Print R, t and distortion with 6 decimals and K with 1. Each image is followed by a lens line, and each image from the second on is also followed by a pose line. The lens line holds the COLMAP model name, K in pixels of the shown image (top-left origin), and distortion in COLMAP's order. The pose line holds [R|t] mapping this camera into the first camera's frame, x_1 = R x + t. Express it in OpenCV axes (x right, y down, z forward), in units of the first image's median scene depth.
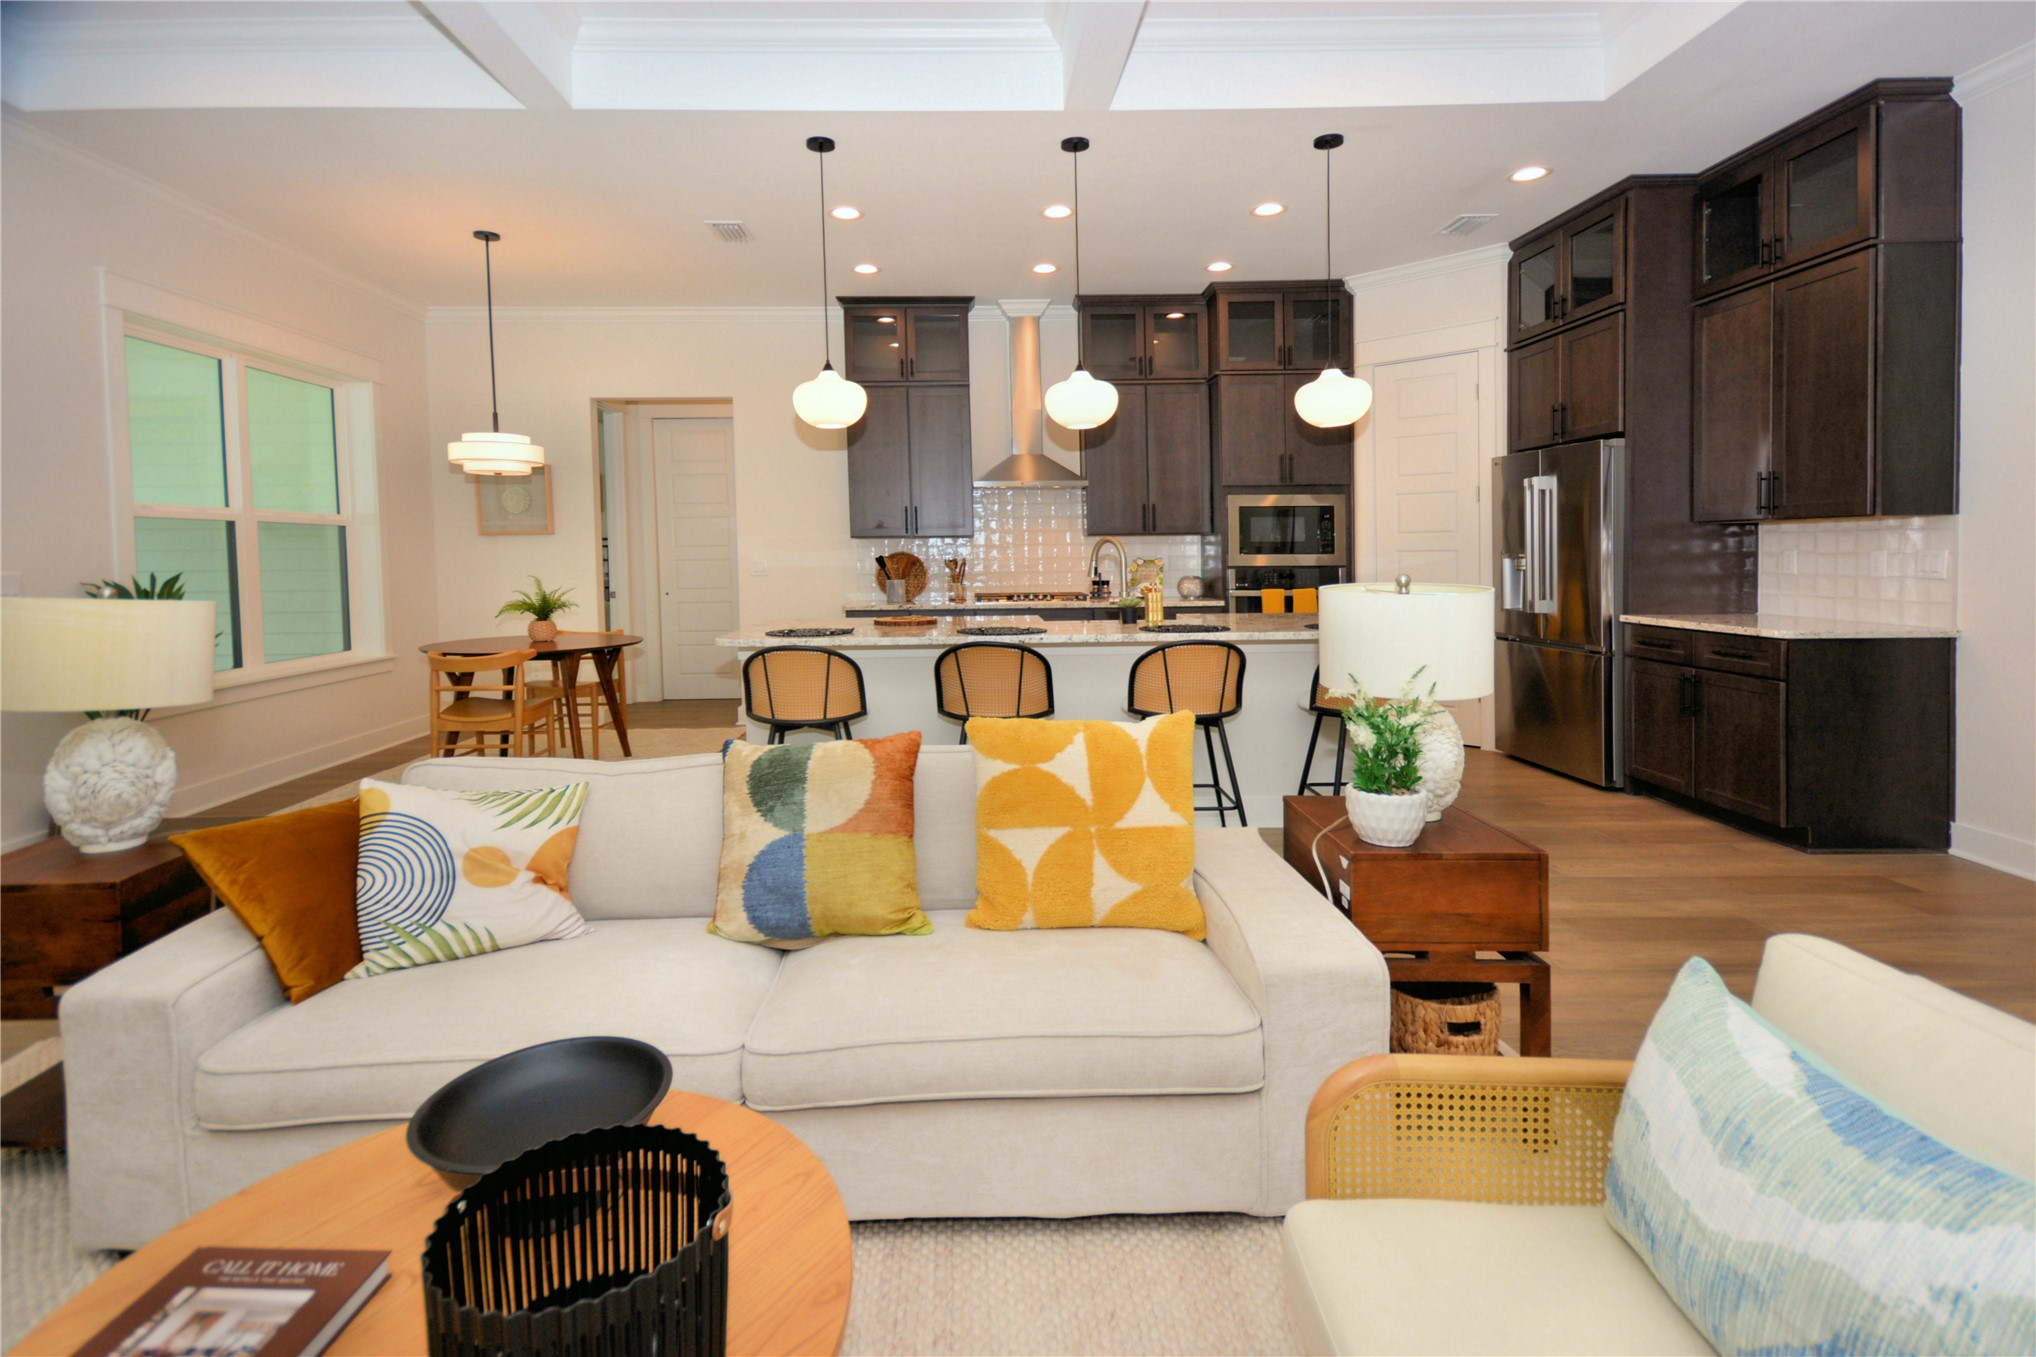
lens RADIAL K [[1059.1, 0, 927.3], [0, 1059.1, 652.6], [0, 0, 1]] dist [0.060725, -0.000200]
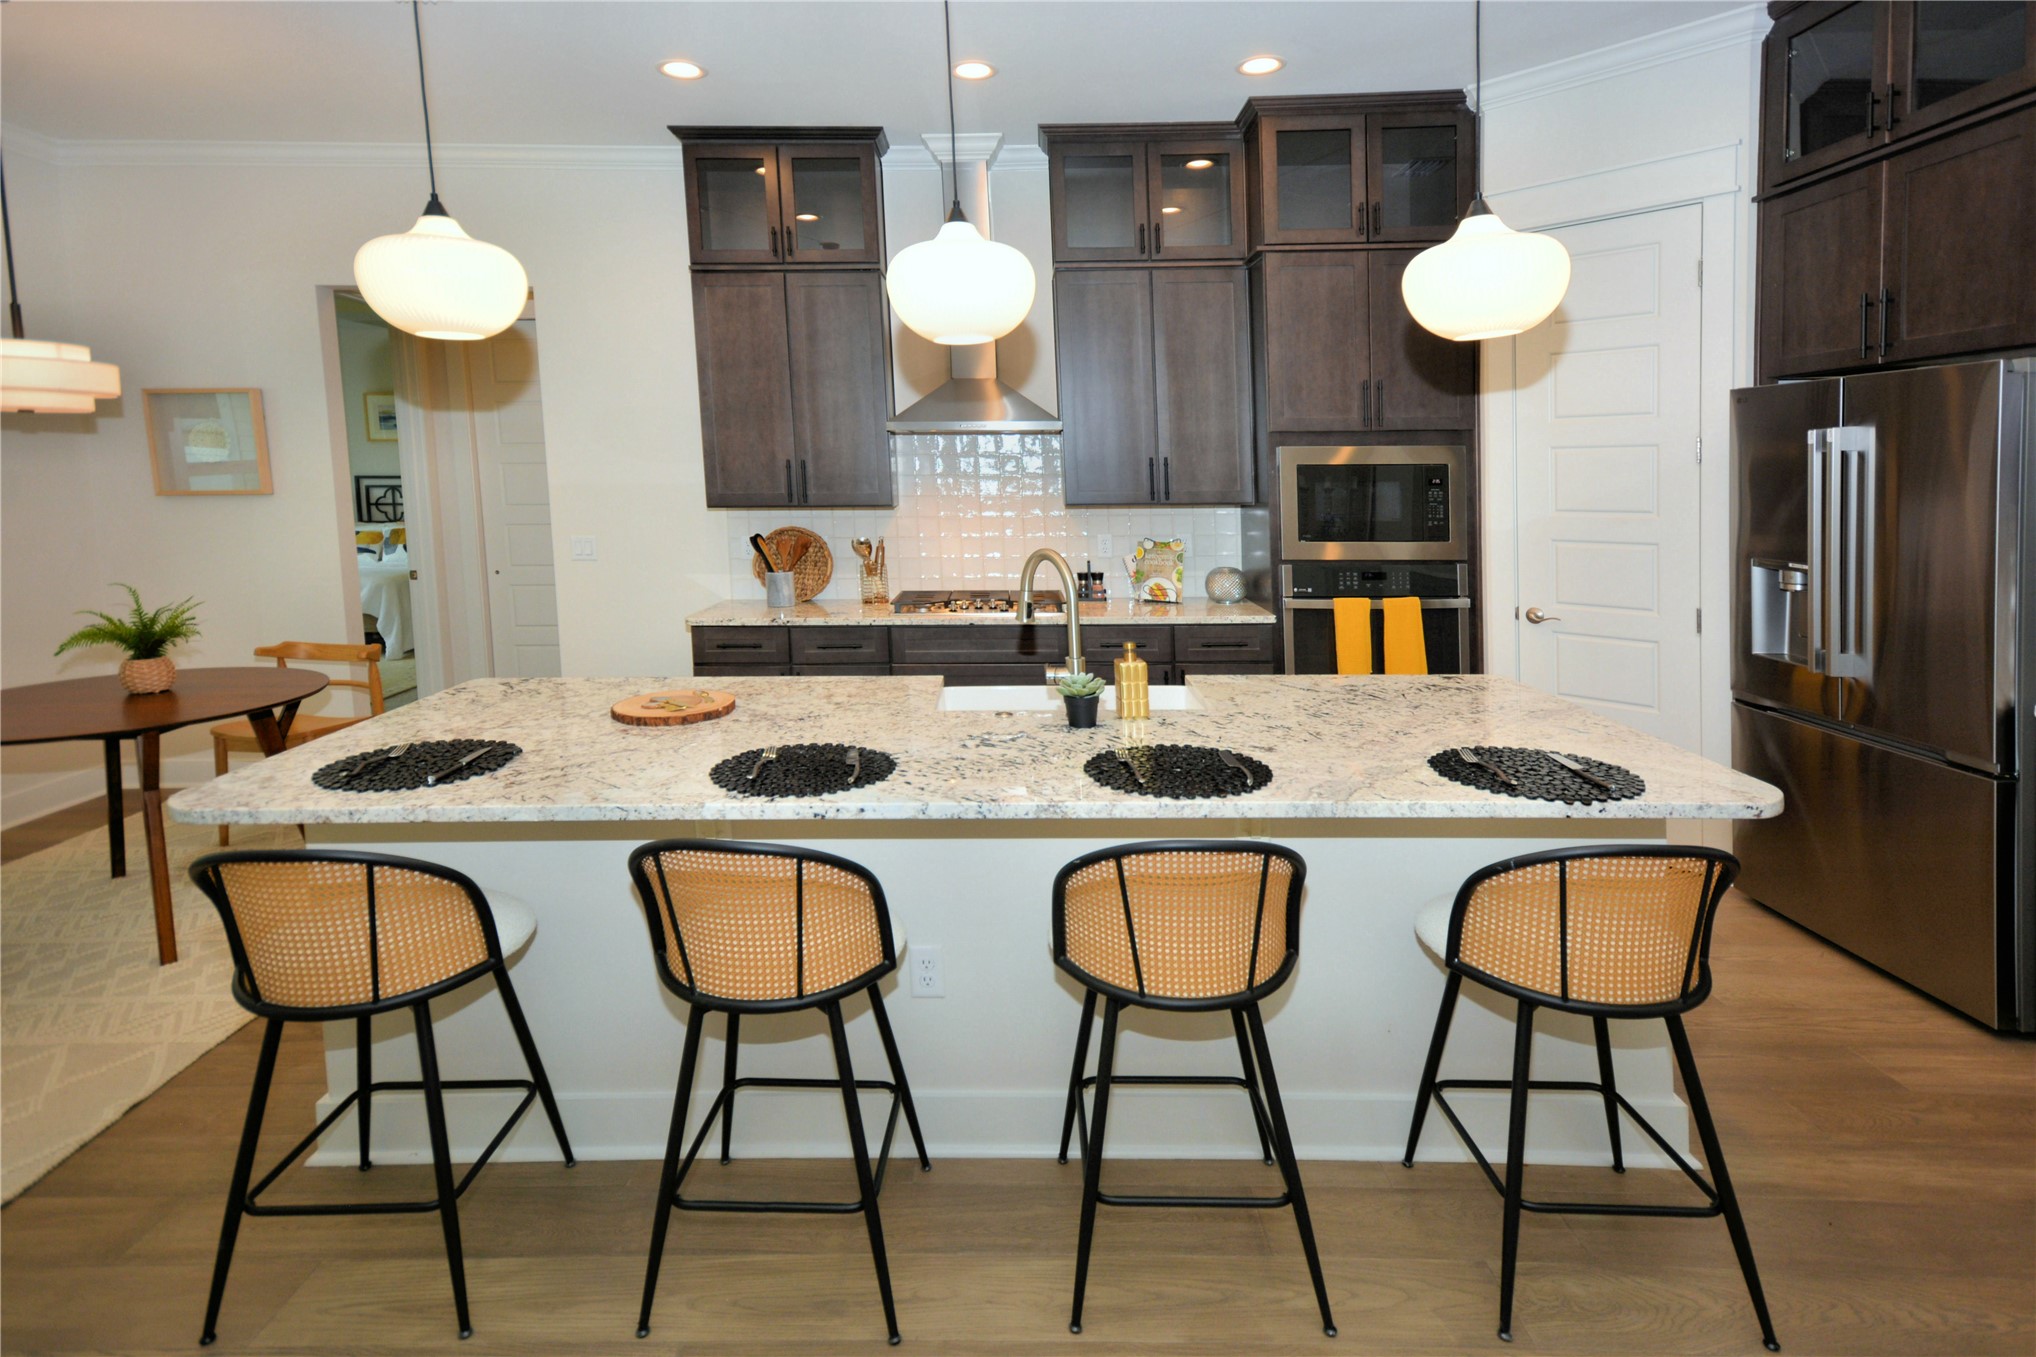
lens RADIAL K [[1186.9, 0, 1016.5], [0, 1186.9, 605.4], [0, 0, 1]] dist [0.074580, -0.046408]
pose [[0.998879, -0.010267, 0.046218, 0.095662], [0.009815, 0.999902, 0.009991, -0.063238], [-0.046316, -0.009527, 0.998881, 0.310460]]
